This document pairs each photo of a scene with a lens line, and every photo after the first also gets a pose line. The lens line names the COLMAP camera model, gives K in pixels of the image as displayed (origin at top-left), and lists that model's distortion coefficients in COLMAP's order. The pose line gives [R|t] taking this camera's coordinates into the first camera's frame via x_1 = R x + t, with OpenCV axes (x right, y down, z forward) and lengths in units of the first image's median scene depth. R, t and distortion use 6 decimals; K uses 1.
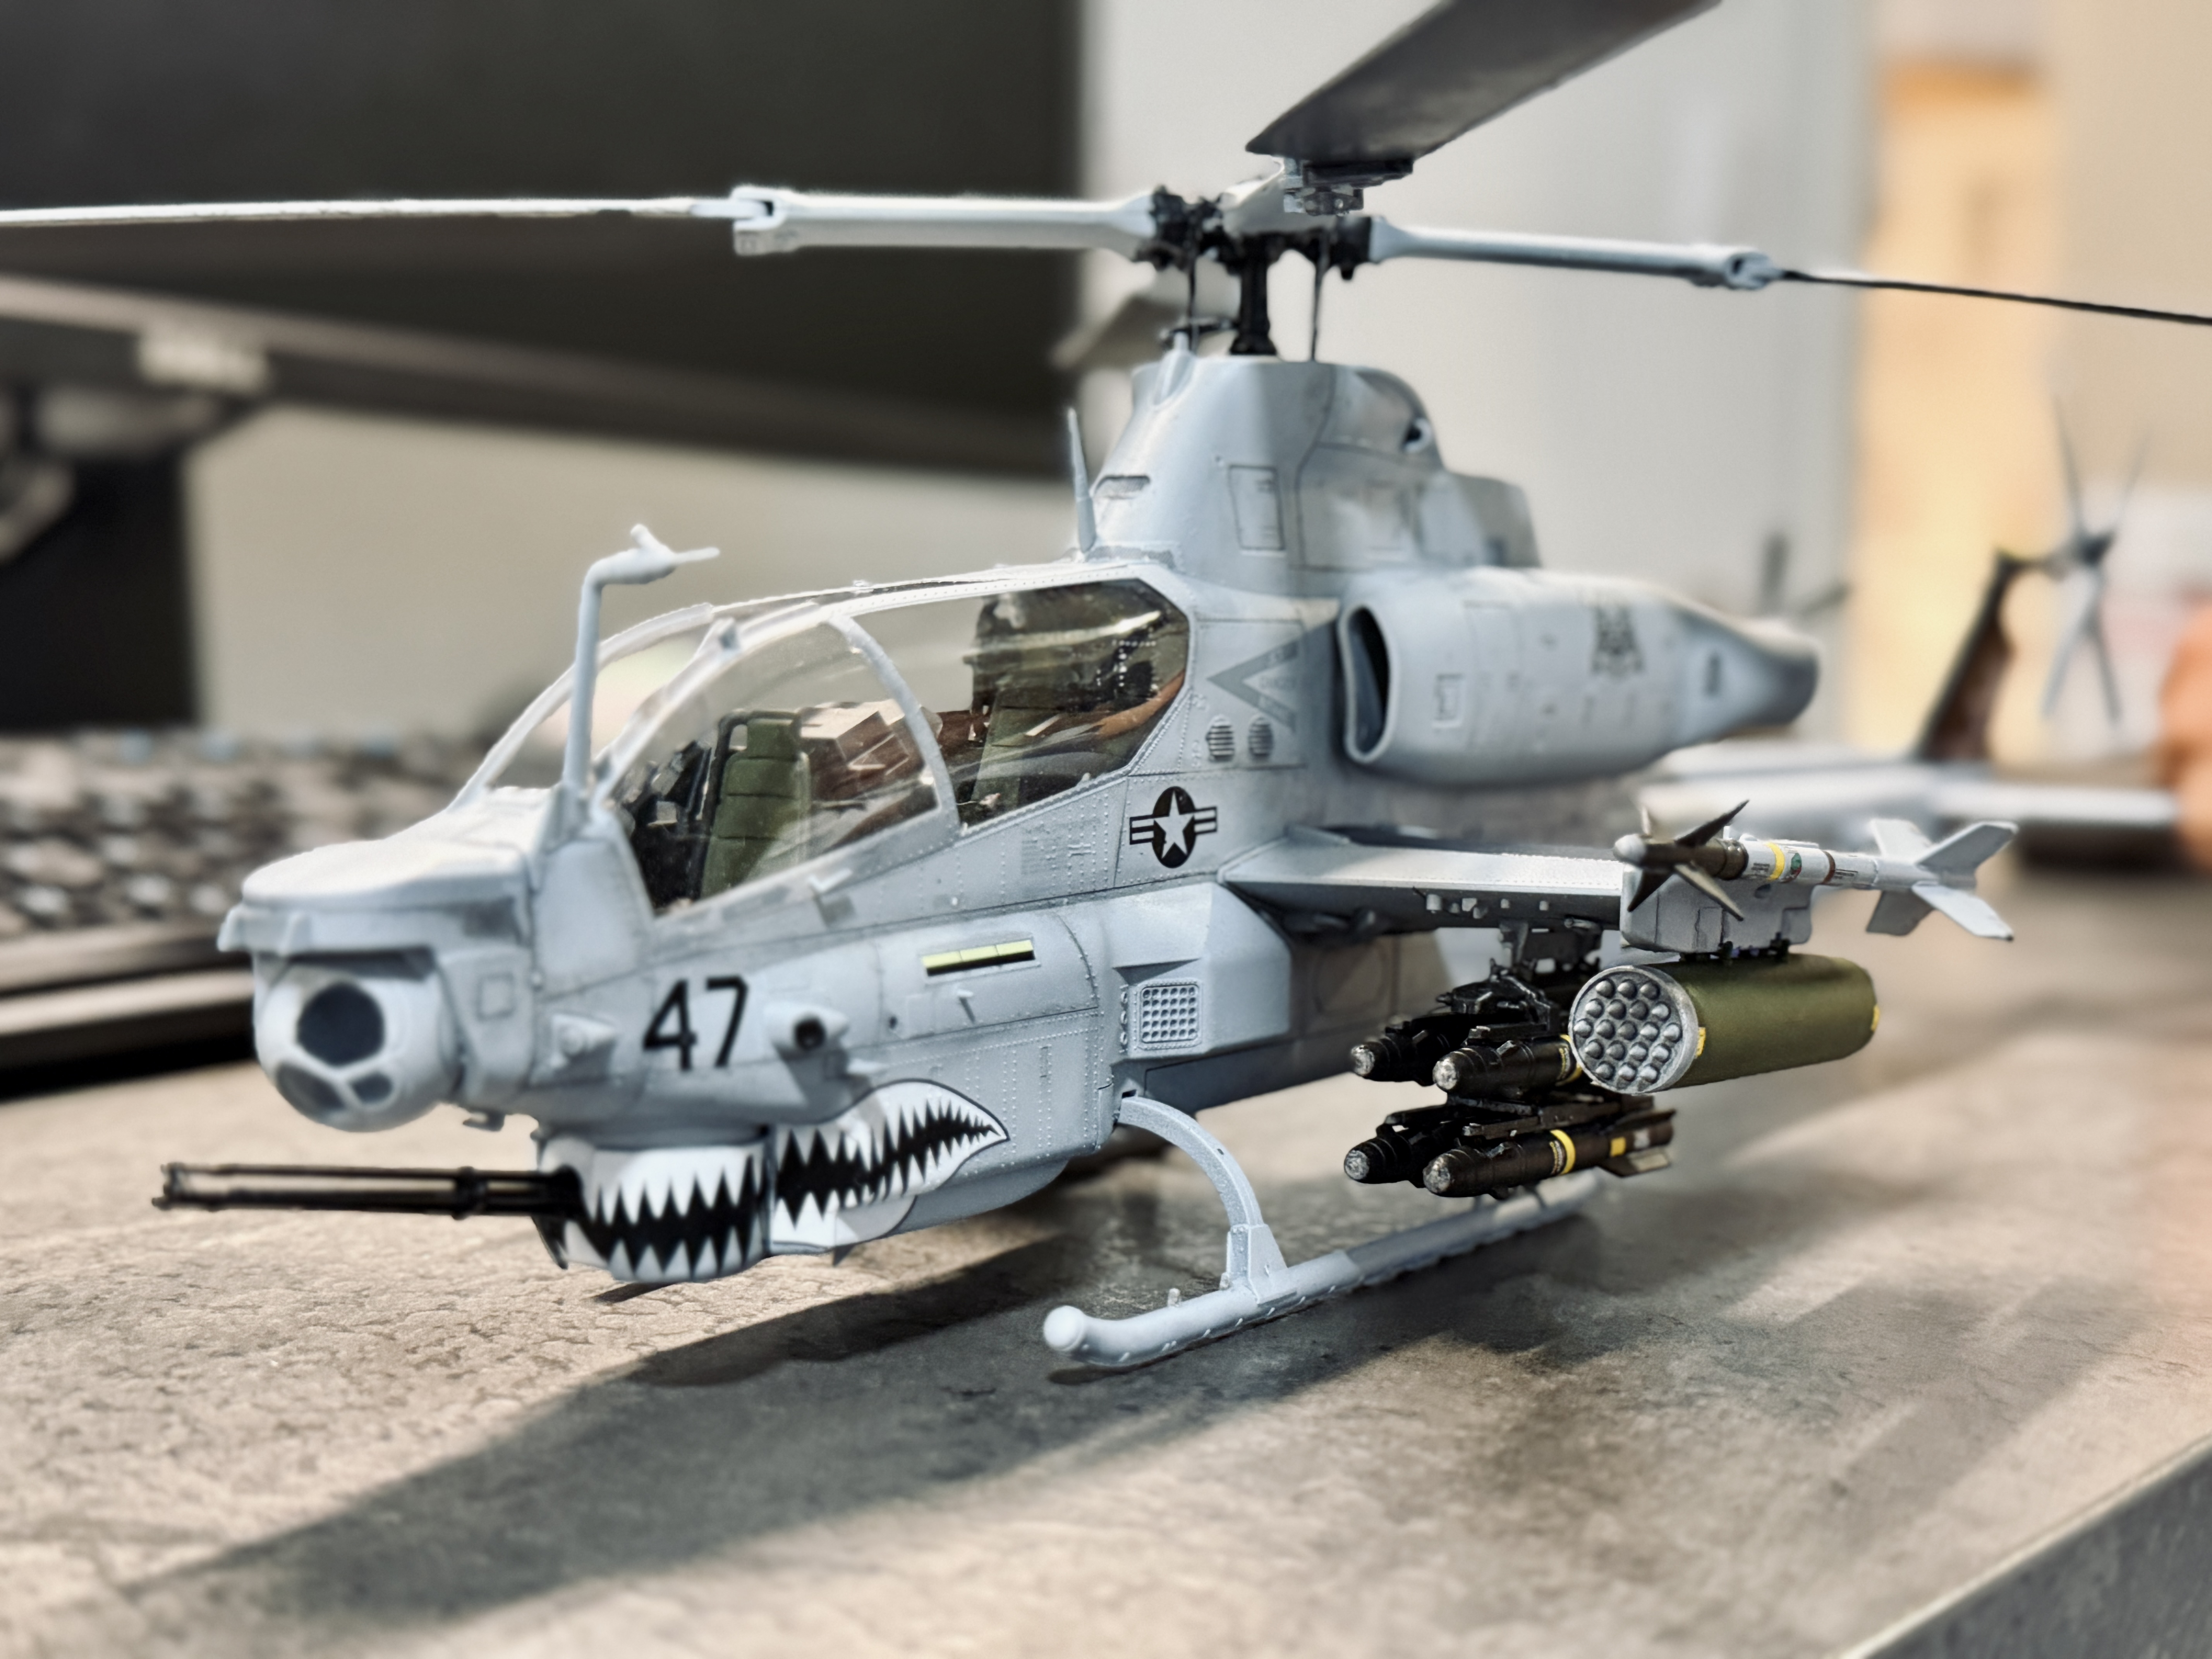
lens RADIAL K [[2825.6, 0, 1106.0], [0, 2825.6, 829.5], [0, 0, 1]] dist [0.132367, 0.000221]
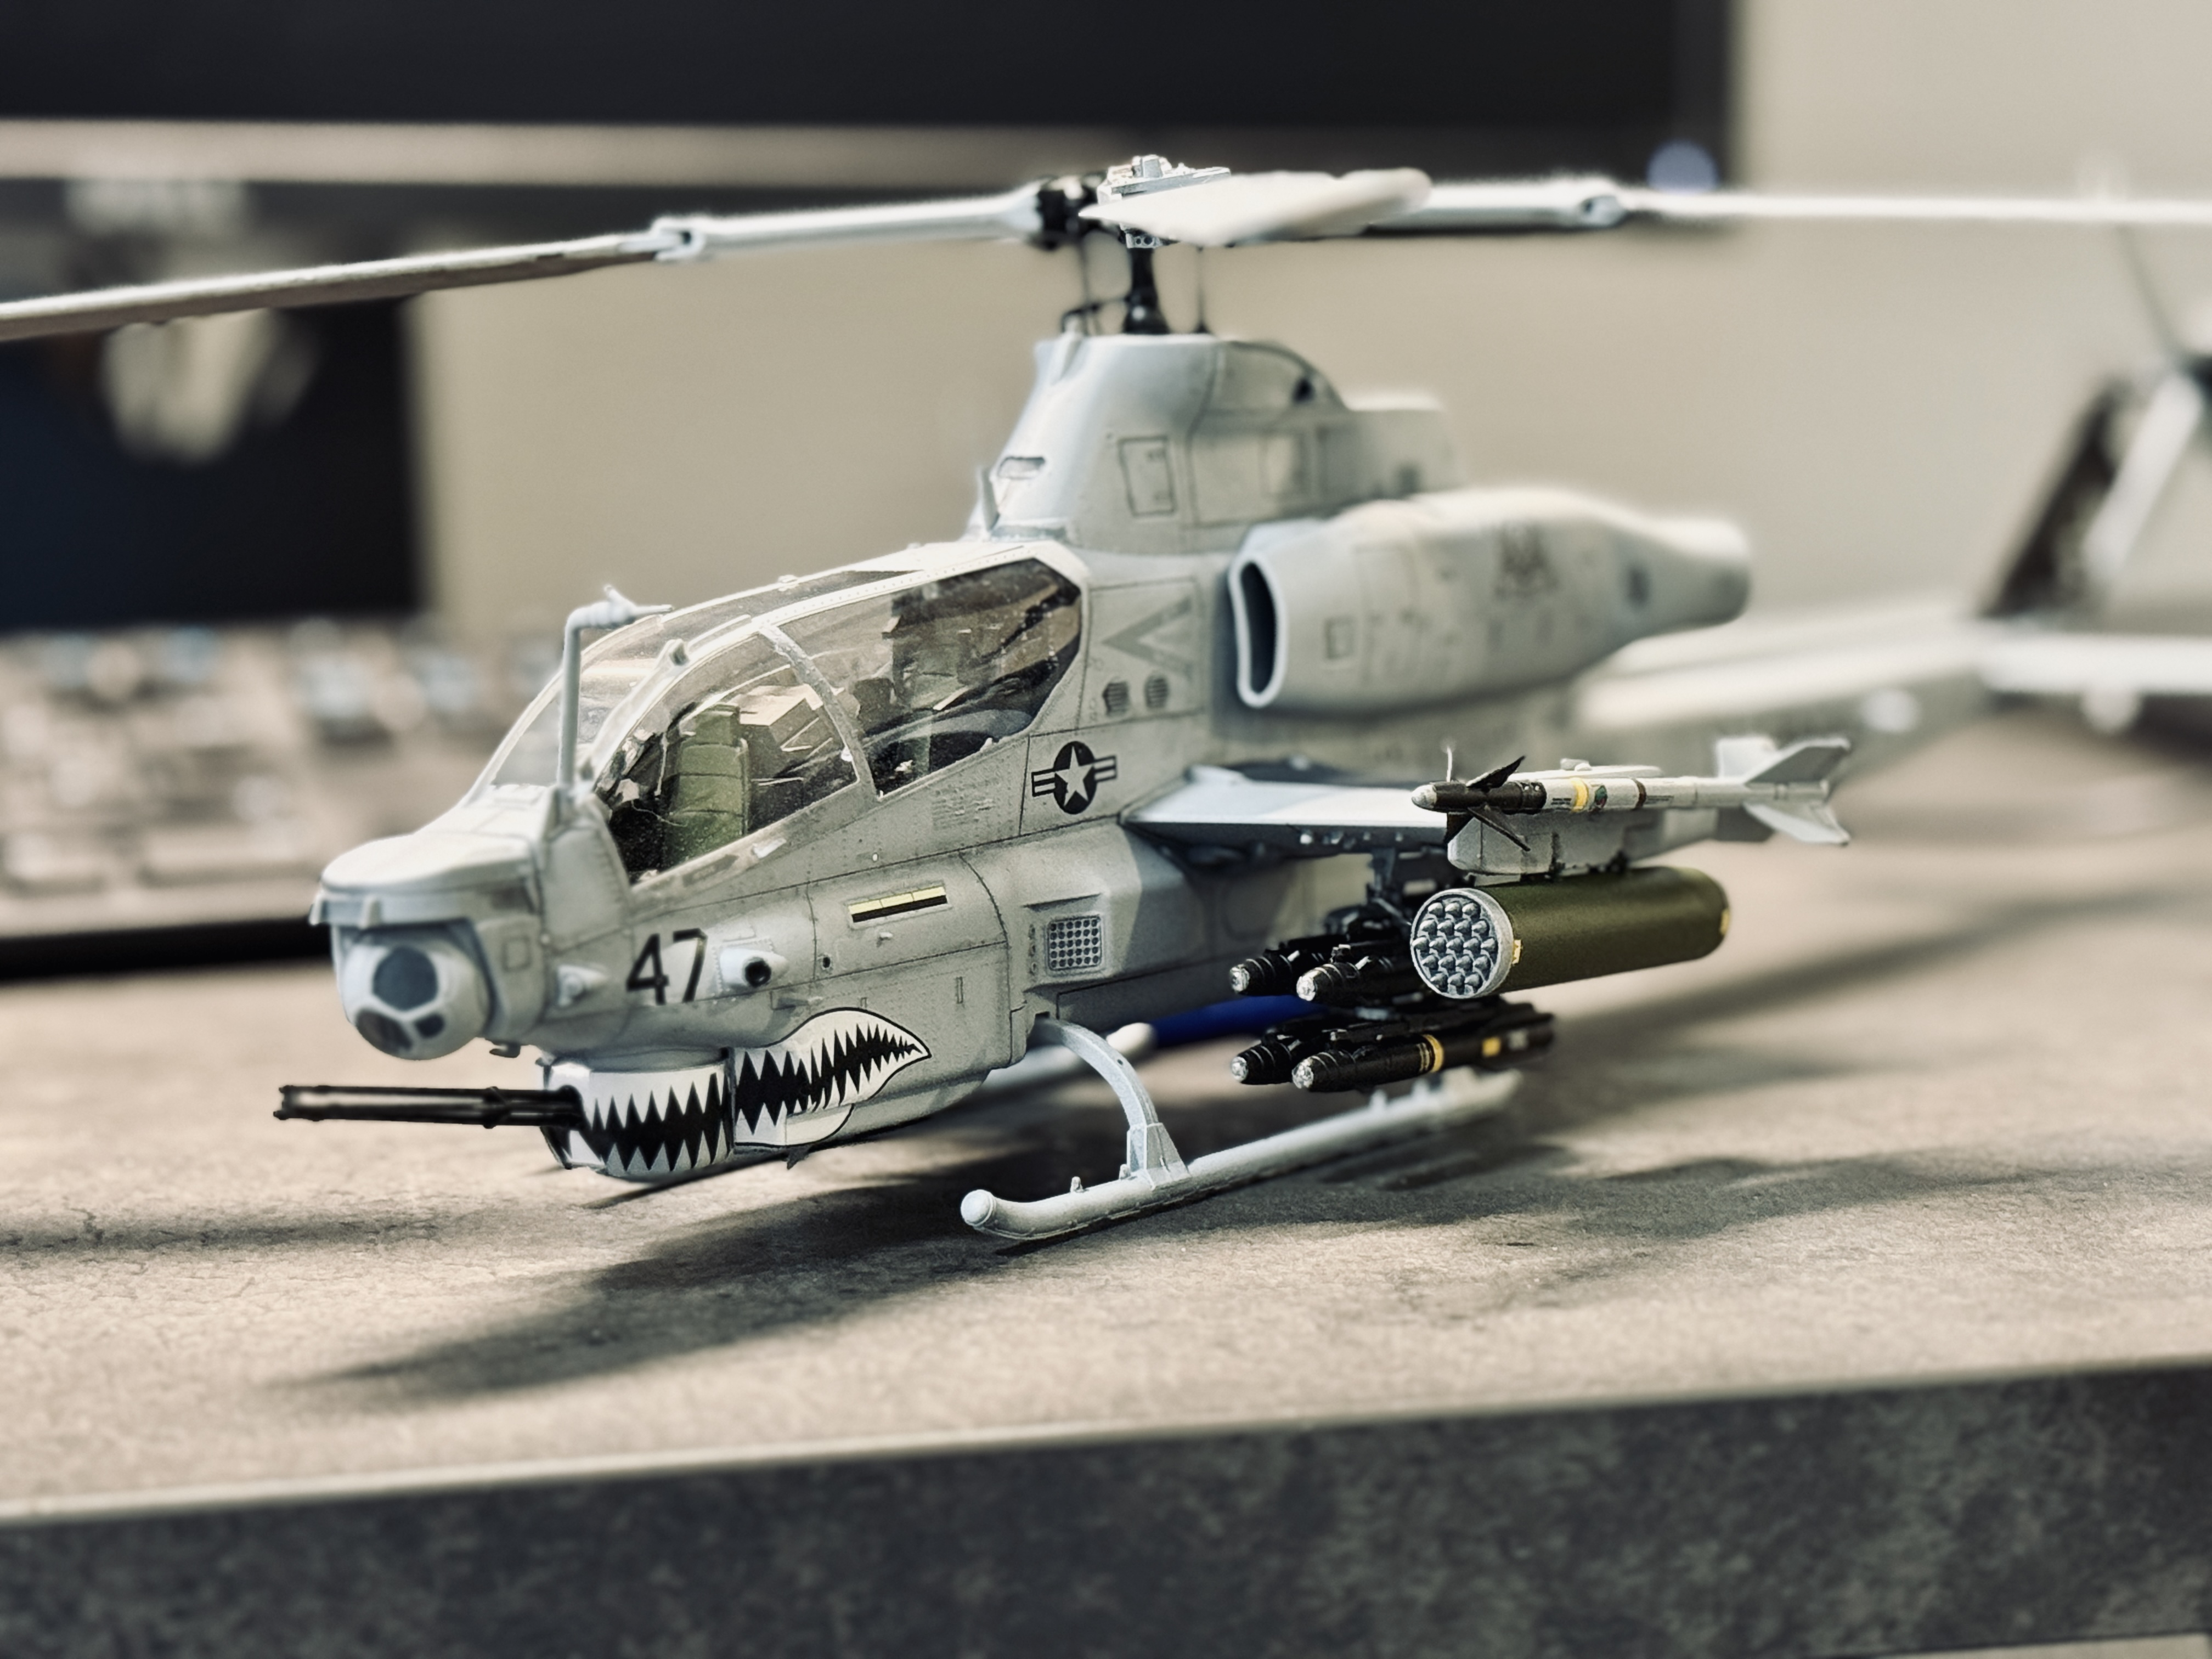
lens RADIAL K [[4958.9, 0, 1106.0], [0, 4958.9, 829.5], [0, 0, 1]] dist [-0.076747, -0.262751]
pose [[0.998624, -0.036923, -0.037241, 0.117731], [0.038668, 0.998133, 0.047287, -0.078660], [0.035425, -0.048661, 0.998187, -1.040670]]
